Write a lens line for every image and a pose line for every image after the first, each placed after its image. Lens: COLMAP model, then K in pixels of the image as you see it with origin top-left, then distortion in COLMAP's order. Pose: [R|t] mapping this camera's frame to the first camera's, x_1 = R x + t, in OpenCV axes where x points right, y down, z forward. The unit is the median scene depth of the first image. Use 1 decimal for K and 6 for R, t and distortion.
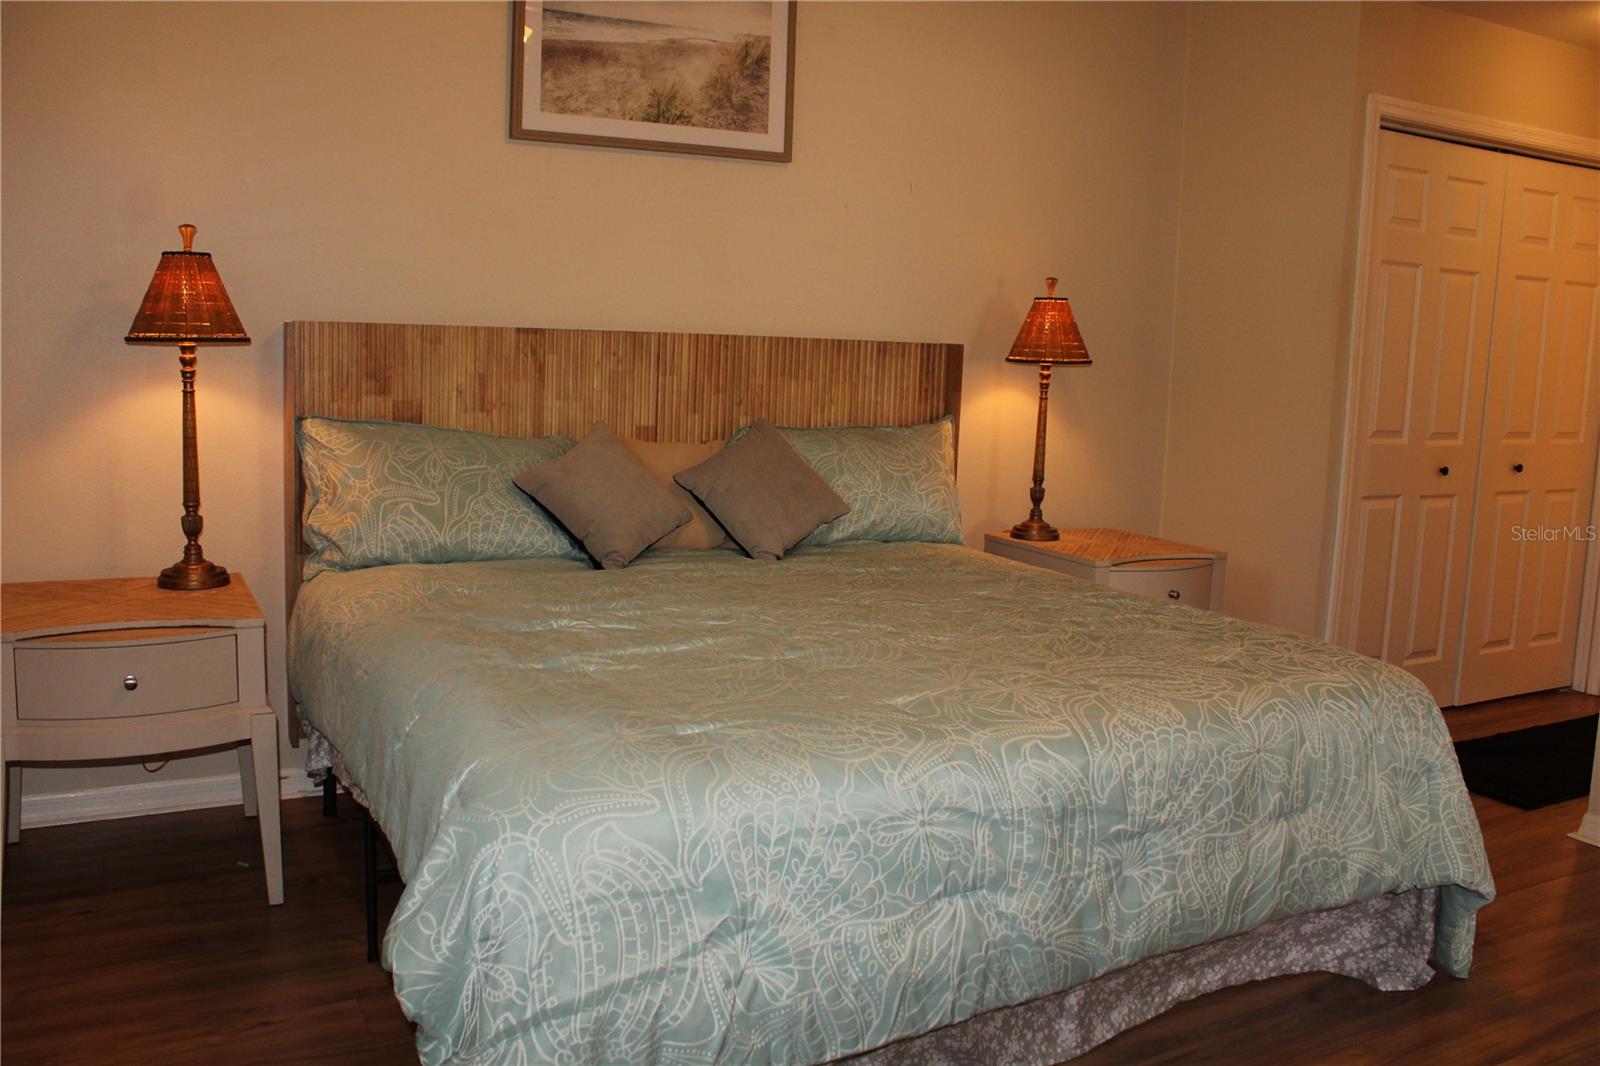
lens RADIAL K [[1360.1, 0, 800.0], [0, 1360.1, 533.0], [0, 0, 1]] dist [-0.153879, 0.141024]
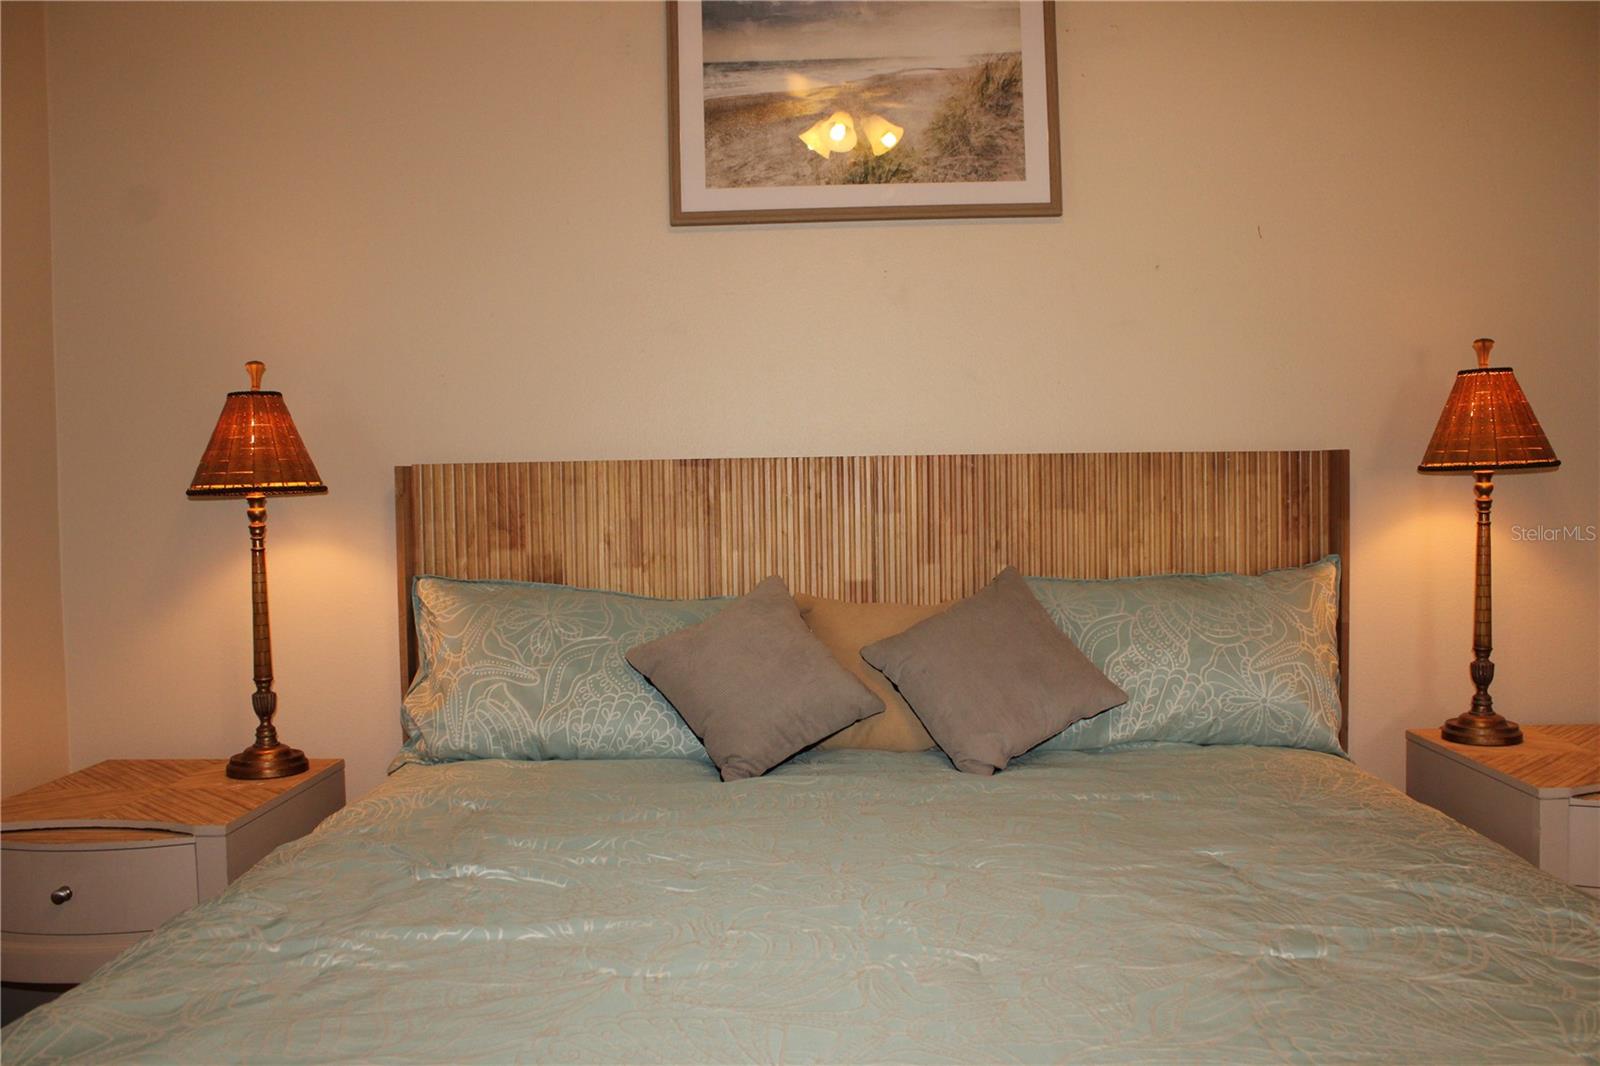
lens RADIAL K [[1360.1, 0, 800.0], [0, 1360.1, 533.0], [0, 0, 1]] dist [-0.153879, 0.141024]
pose [[0.876359, -0.034101, -0.480449, 0.229989], [-0.017887, 0.994498, -0.103214, -0.028463], [0.481326, 0.099046, 0.870928, 0.341293]]
